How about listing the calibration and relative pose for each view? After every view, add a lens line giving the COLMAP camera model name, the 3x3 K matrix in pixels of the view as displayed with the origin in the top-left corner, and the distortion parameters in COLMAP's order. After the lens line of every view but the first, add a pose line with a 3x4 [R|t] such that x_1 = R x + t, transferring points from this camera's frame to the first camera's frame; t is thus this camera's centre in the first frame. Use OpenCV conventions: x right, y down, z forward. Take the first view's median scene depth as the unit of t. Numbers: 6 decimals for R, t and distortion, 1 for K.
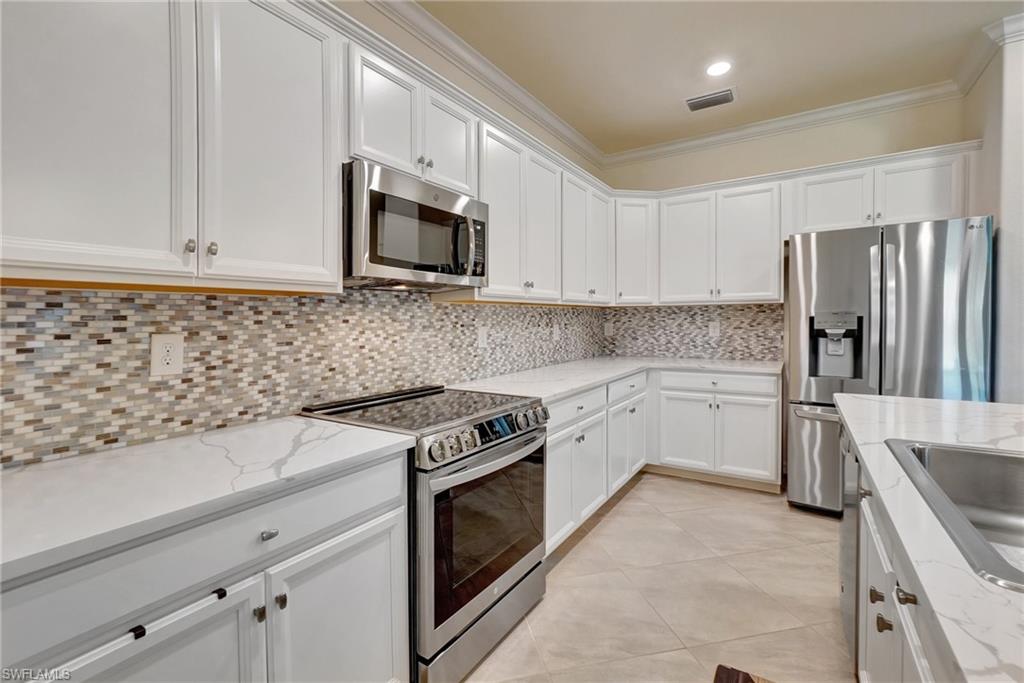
lens RADIAL K [[455.0, 0, 508.0], [0, 455.0, 327.9], [0, 0, 1]] dist [-0.007066, 0.000335]
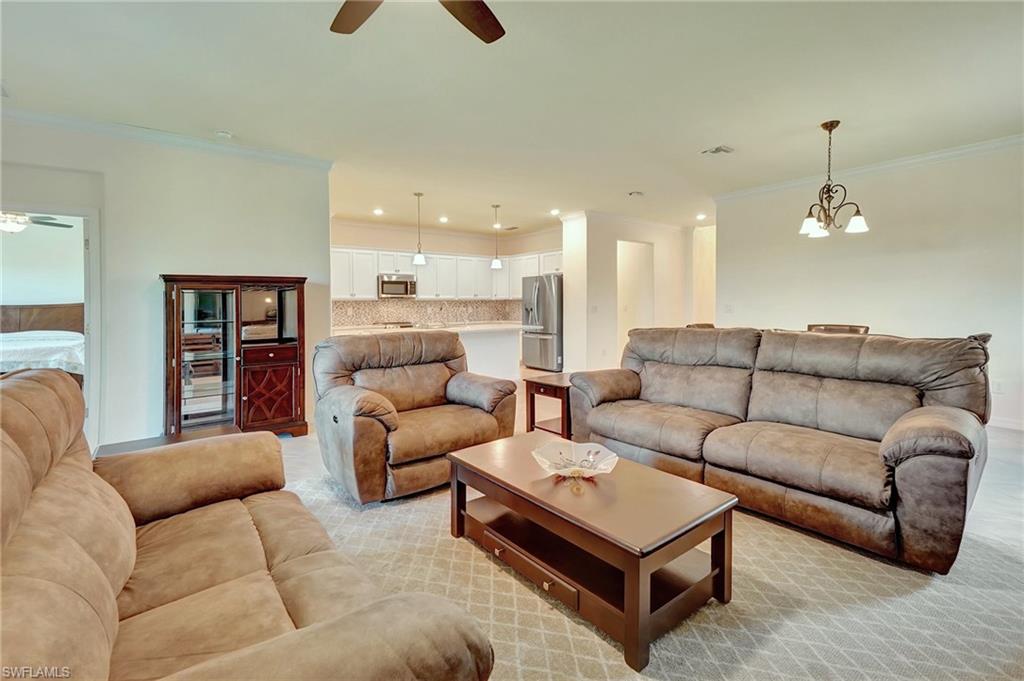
lens RADIAL K [[455.0, 0, 508.0], [0, 455.0, 326.9], [0, 0, 1]] dist [-0.007066, 0.000335]
pose [[0.945030, 0.018994, -0.326432, 2.018494], [-0.007508, 0.999309, 0.036410, 0.021943], [0.326898, -0.031957, 0.944519, -2.531218]]
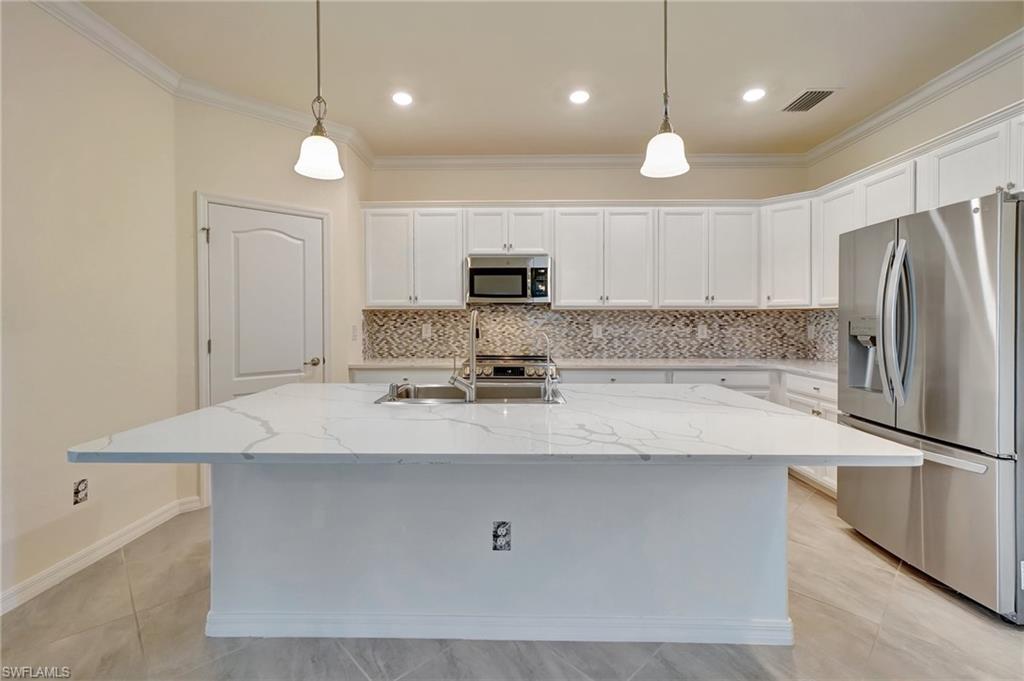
lens RADIAL K [[455.0, 0, 508.0], [0, 455.0, 326.9], [0, 0, 1]] dist [-0.007066, 0.000335]
pose [[0.528543, 0.026027, -0.848507, 1.392574], [-0.022583, 0.999607, 0.016595, -0.018159], [0.848606, 0.010391, 0.528923, -0.104816]]
